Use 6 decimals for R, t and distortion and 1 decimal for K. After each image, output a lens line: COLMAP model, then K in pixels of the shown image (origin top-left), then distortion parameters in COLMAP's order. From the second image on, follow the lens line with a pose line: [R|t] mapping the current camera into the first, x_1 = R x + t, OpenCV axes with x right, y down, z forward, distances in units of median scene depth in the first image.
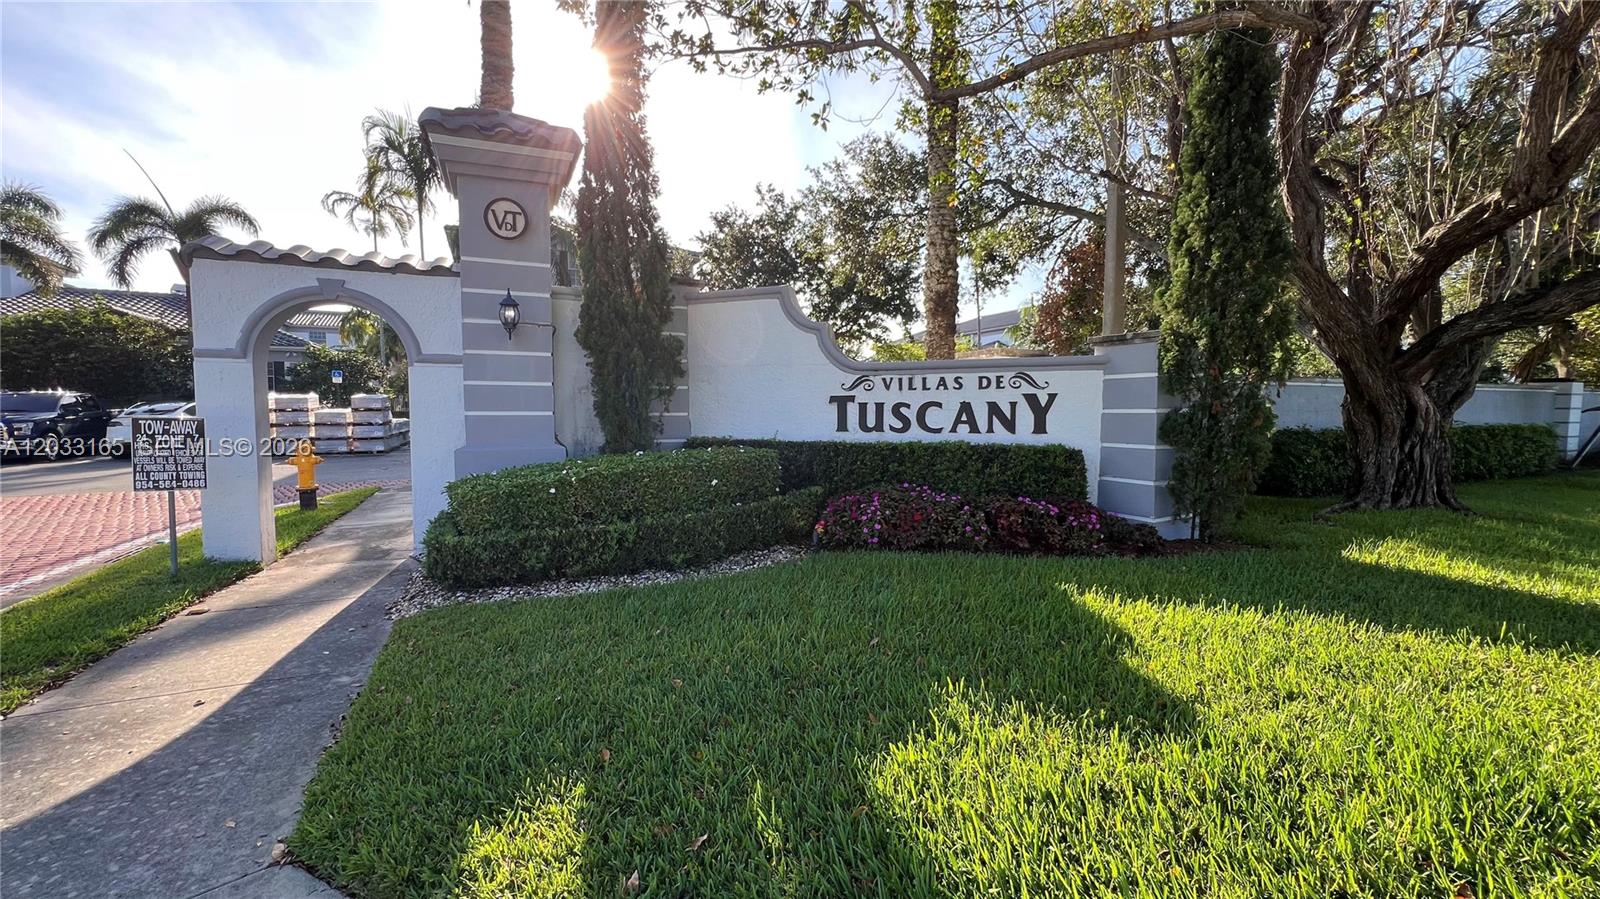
lens RADIAL K [[660.8, 0, 805.3], [0, 660.8, 440.7], [0, 0, 1]] dist [-0.000979, 0.000846]
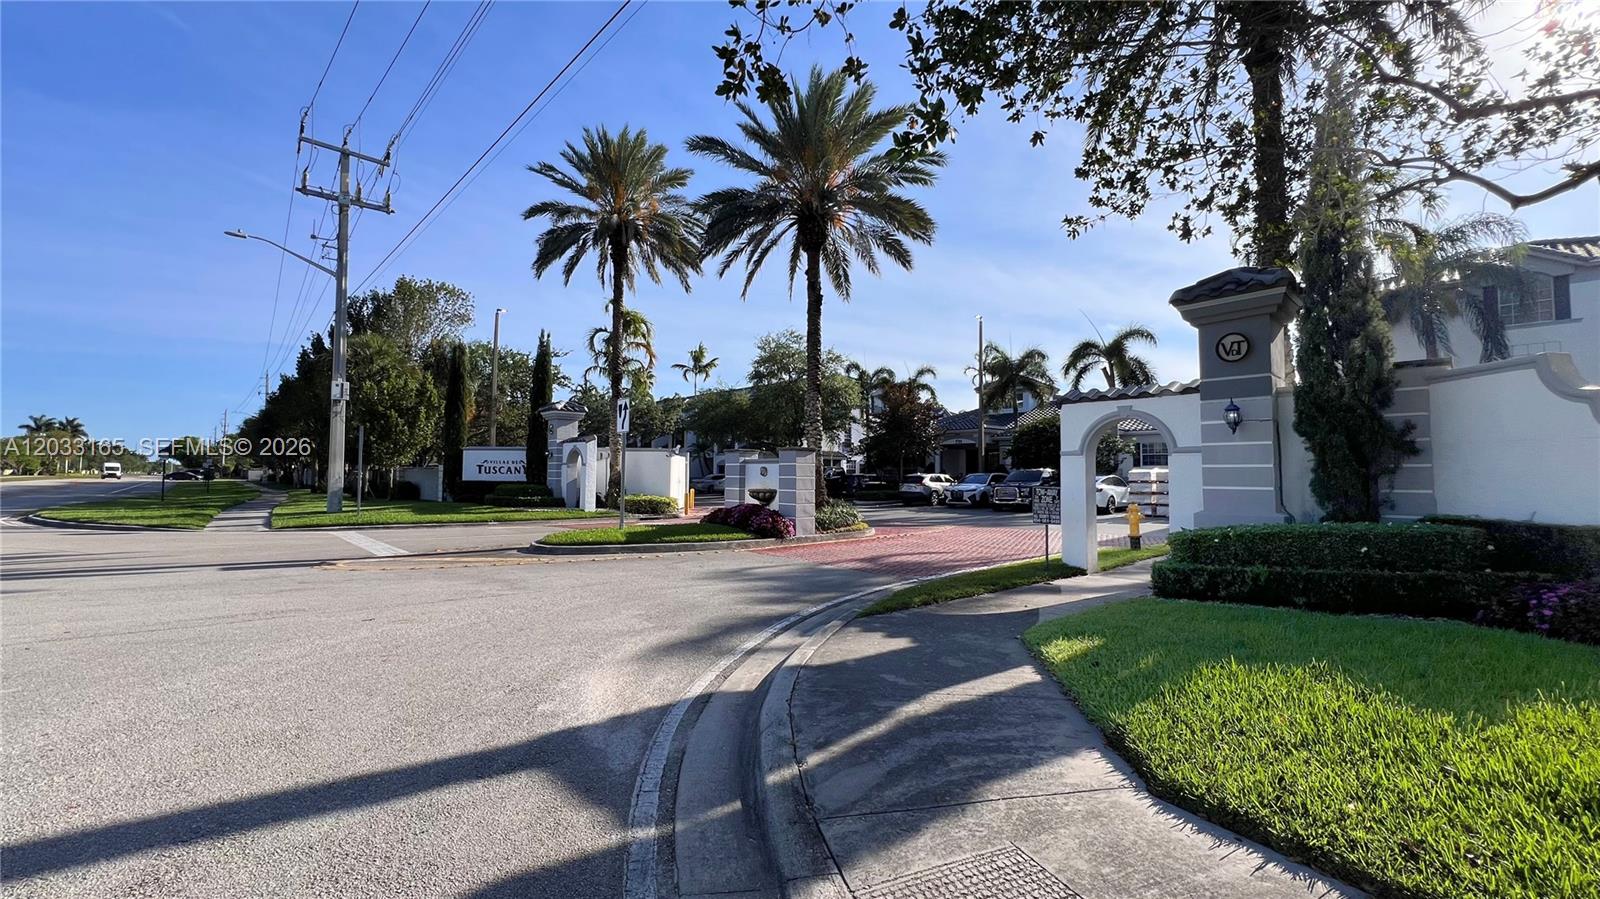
lens RADIAL K [[660.8, 0, 790.4], [0, 660.8, 447.5], [0, 0, 1]] dist [-0.000979, 0.000846]
pose [[0.326655, -0.039558, -0.944315, 0.508636], [-0.050203, 0.996987, -0.059131, 0.001523], [0.943809, 0.066723, 0.323685, -0.289057]]
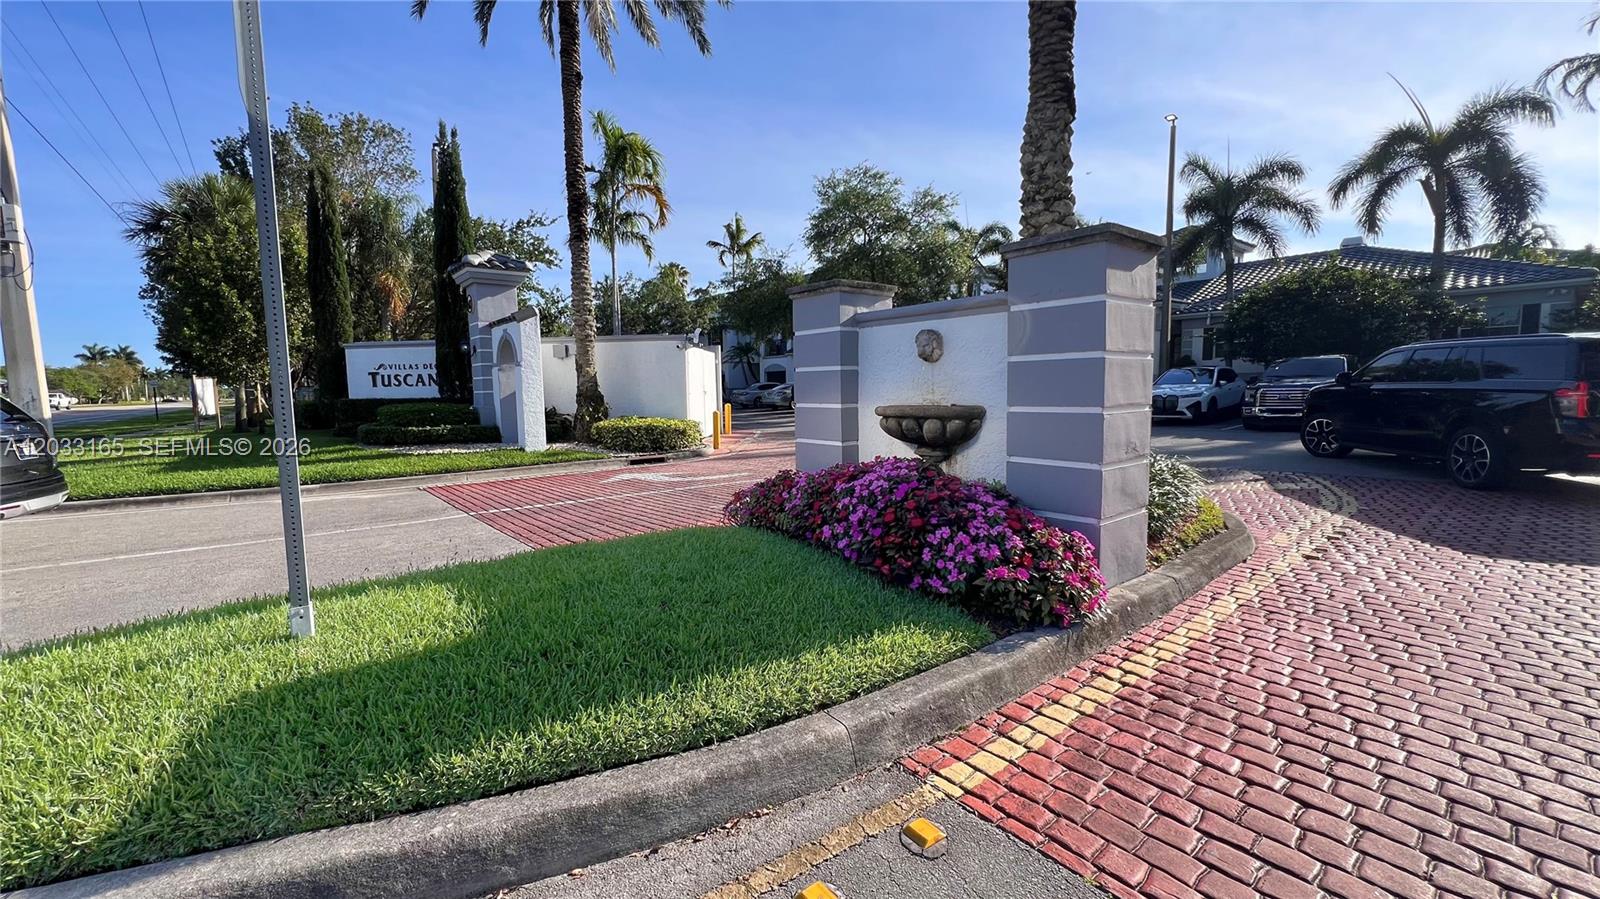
lens RADIAL K [[660.8, 0, 797.6], [0, 660.8, 451.6], [0, 0, 1]] dist [-0.000979, 0.000846]
pose [[0.268858, 0.088133, -0.959139, -1.092885], [-0.025592, 0.996107, 0.084356, 0.008145], [0.962840, 0.001866, 0.270066, 0.064772]]
